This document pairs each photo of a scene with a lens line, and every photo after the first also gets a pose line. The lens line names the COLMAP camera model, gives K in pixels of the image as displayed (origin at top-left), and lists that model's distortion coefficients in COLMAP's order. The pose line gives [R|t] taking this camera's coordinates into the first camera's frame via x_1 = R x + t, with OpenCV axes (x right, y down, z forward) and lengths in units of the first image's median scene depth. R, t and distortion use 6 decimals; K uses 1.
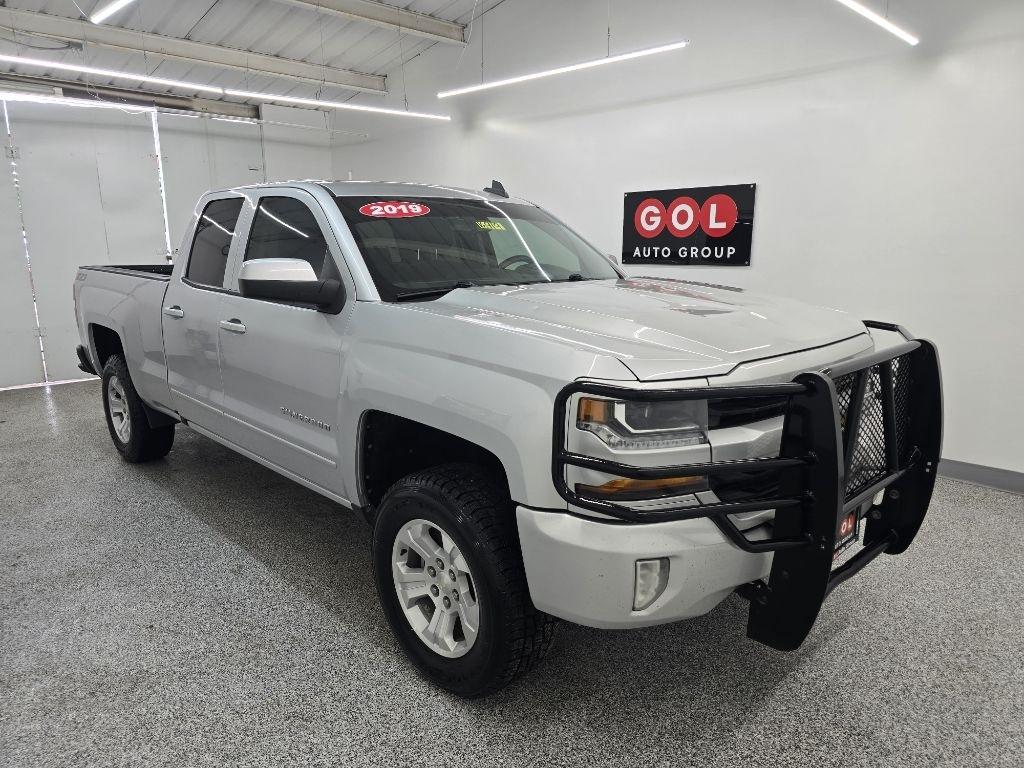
lens RADIAL K [[712.1, 0, 514.7], [0, 712.1, 384.8], [0, 0, 1]] dist [0.045739, -0.043401]
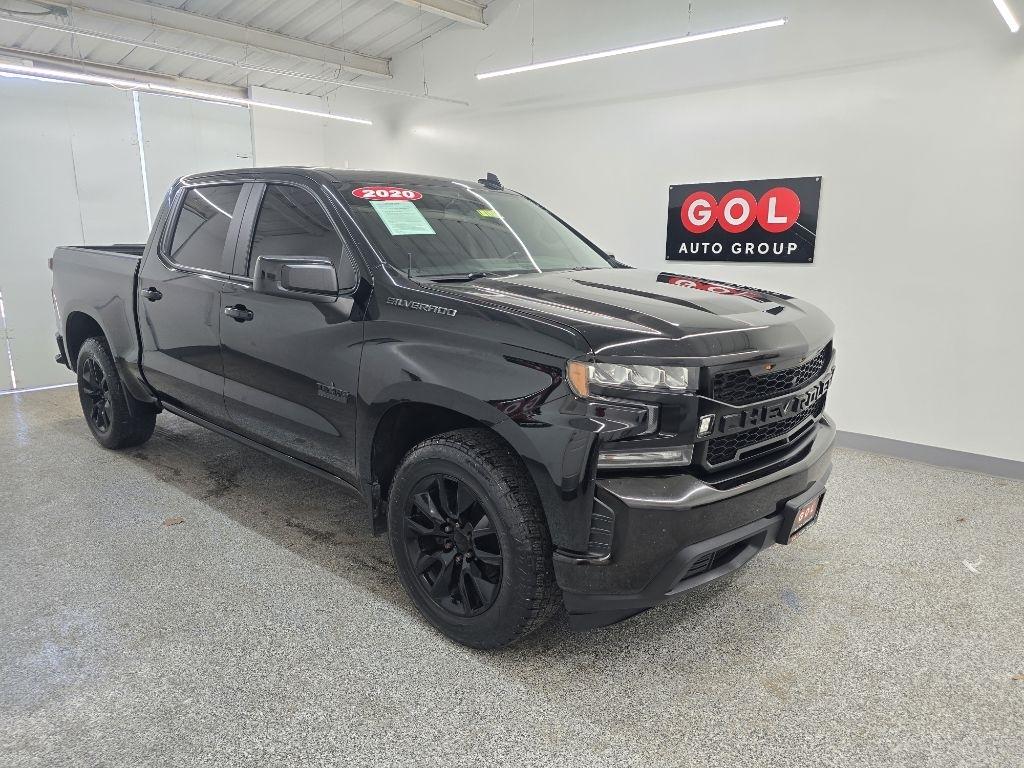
lens RADIAL K [[711.2, 0, 513.9], [0, 711.2, 382.2], [0, 0, 1]] dist [0.044986, -0.043013]
pose [[0.996551, -0.006367, 0.082740, -0.140913], [0.006658, 0.999973, -0.003238, -0.006585], [-0.082717, 0.003777, 0.996566, 0.079649]]
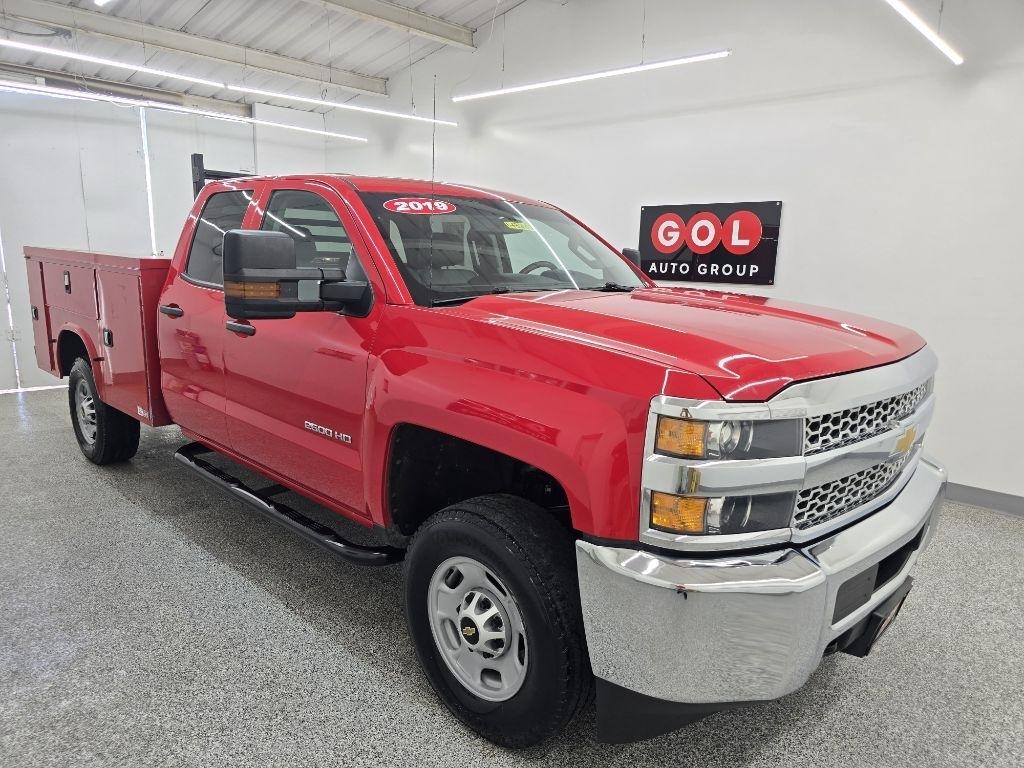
lens RADIAL K [[711.7, 0, 518.0], [0, 711.7, 386.9], [0, 0, 1]] dist [0.038406, -0.038713]
pose [[0.998636, 0.020129, 0.048171, -0.059479], [-0.019460, 0.999708, -0.014315, -0.006755], [-0.048445, 0.013358, 0.998737, 0.045441]]
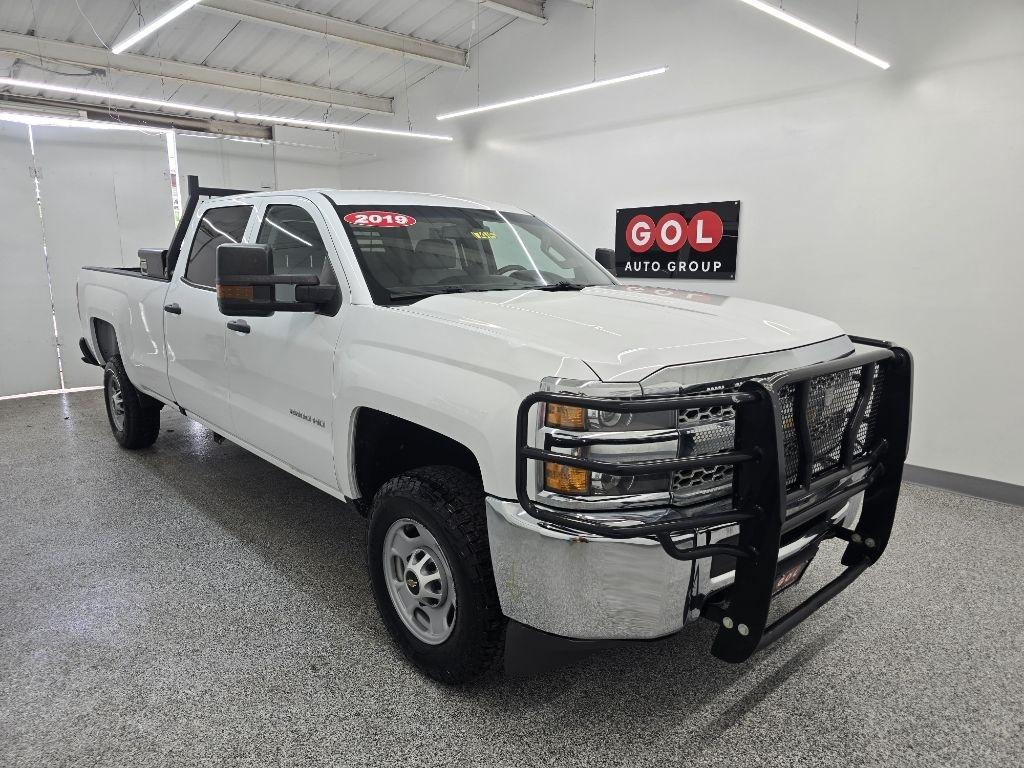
lens RADIAL K [[712.4, 0, 509.2], [0, 712.4, 381.8], [0, 0, 1]] dist [0.044801, -0.042746]
pose [[0.999579, 0.006429, -0.028305, 0.030921], [-0.007160, 0.999641, -0.025802, 0.010100], [0.028129, 0.025994, 0.999266, -0.036983]]
